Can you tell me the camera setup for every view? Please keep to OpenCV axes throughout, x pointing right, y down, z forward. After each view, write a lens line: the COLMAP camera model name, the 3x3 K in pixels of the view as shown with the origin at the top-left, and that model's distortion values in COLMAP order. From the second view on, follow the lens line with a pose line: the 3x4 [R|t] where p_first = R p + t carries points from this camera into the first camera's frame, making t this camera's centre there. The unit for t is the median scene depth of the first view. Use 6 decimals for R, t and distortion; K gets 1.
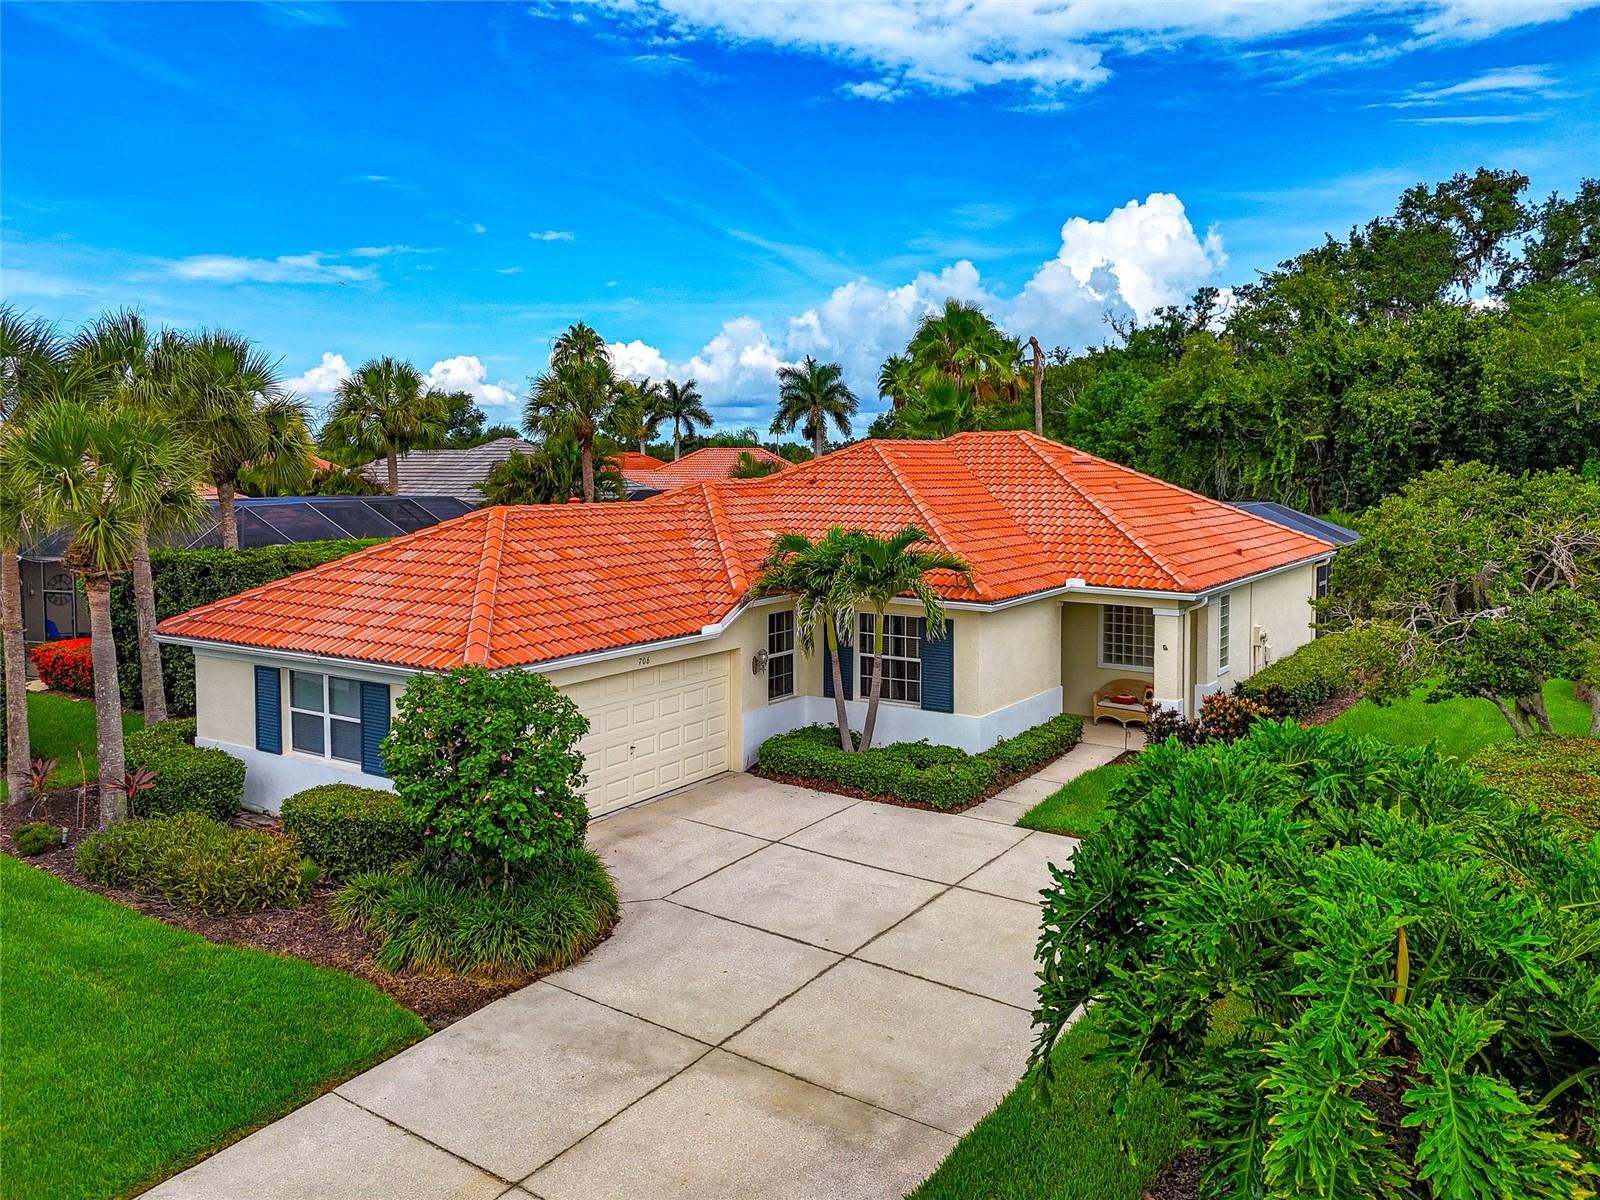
lens RADIAL K [[1202.2, 0, 798.5], [0, 1202.2, 566.2], [0, 0, 1]] dist [0.069139, -0.054437]
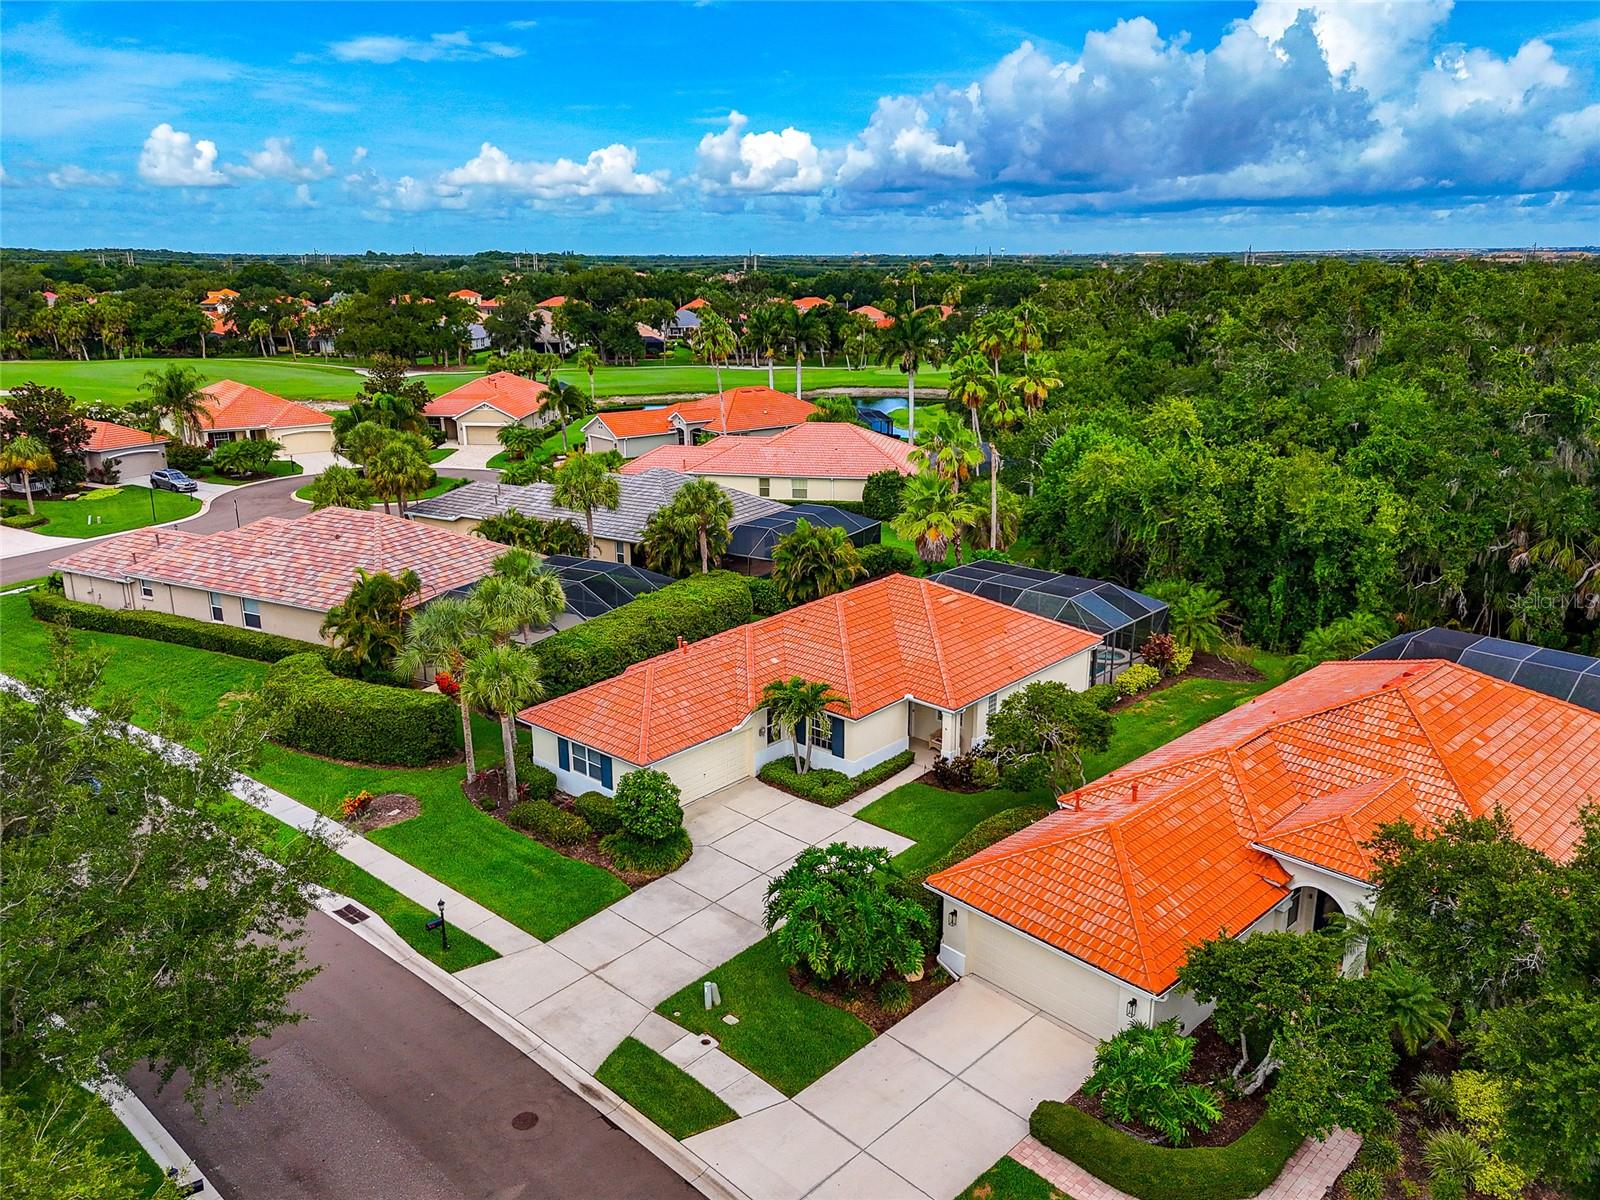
lens RADIAL K [[1202.2, 0, 794.4], [0, 1202.2, 610.4], [0, 0, 1]] dist [0.069139, -0.054437]
pose [[0.991294, 0.036783, -0.126422, 0.313881], [-0.009540, 0.977727, 0.209664, -0.635051], [0.131318, -0.206633, 0.969566, -1.183354]]
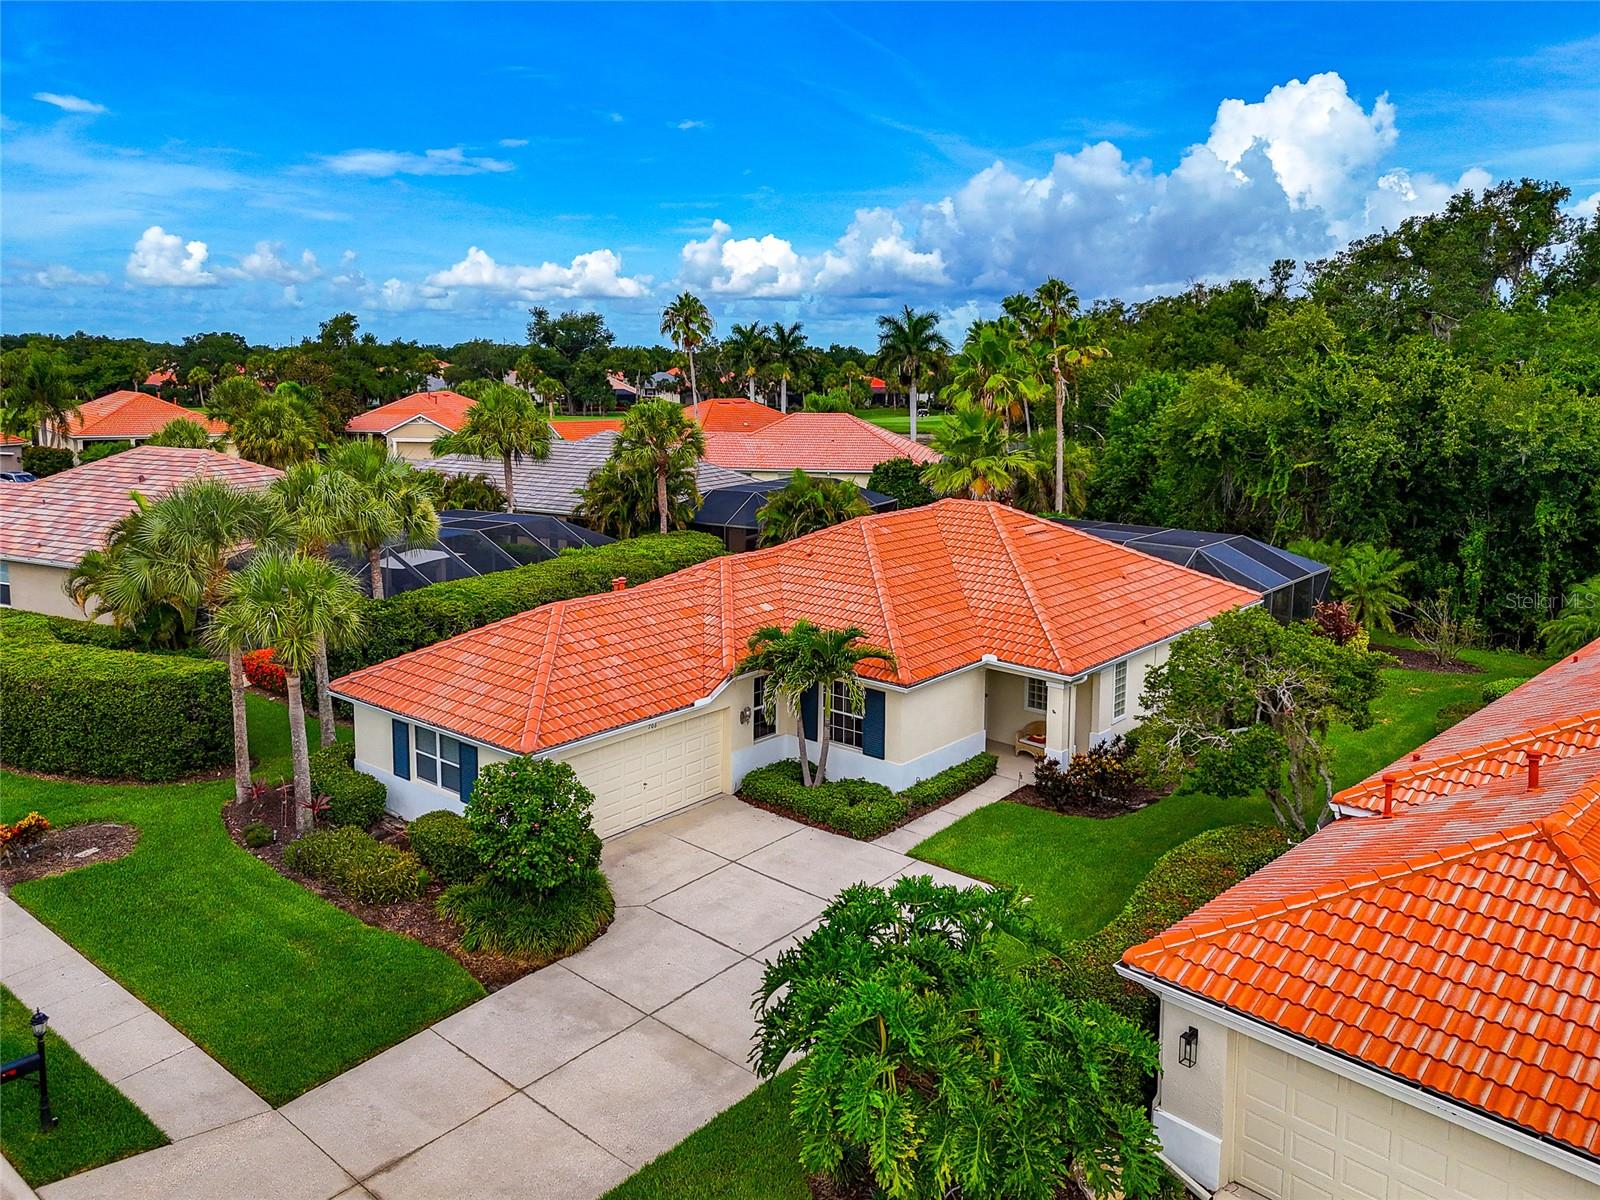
lens RADIAL K [[1202.2, 0, 802.9], [0, 1202.2, 560.9], [0, 0, 1]] dist [0.069139, -0.054437]
pose [[0.994143, 0.026416, -0.104795, 0.173231], [-0.017285, 0.996050, 0.087101, -0.218502], [0.106682, -0.084779, 0.990672, -0.339834]]
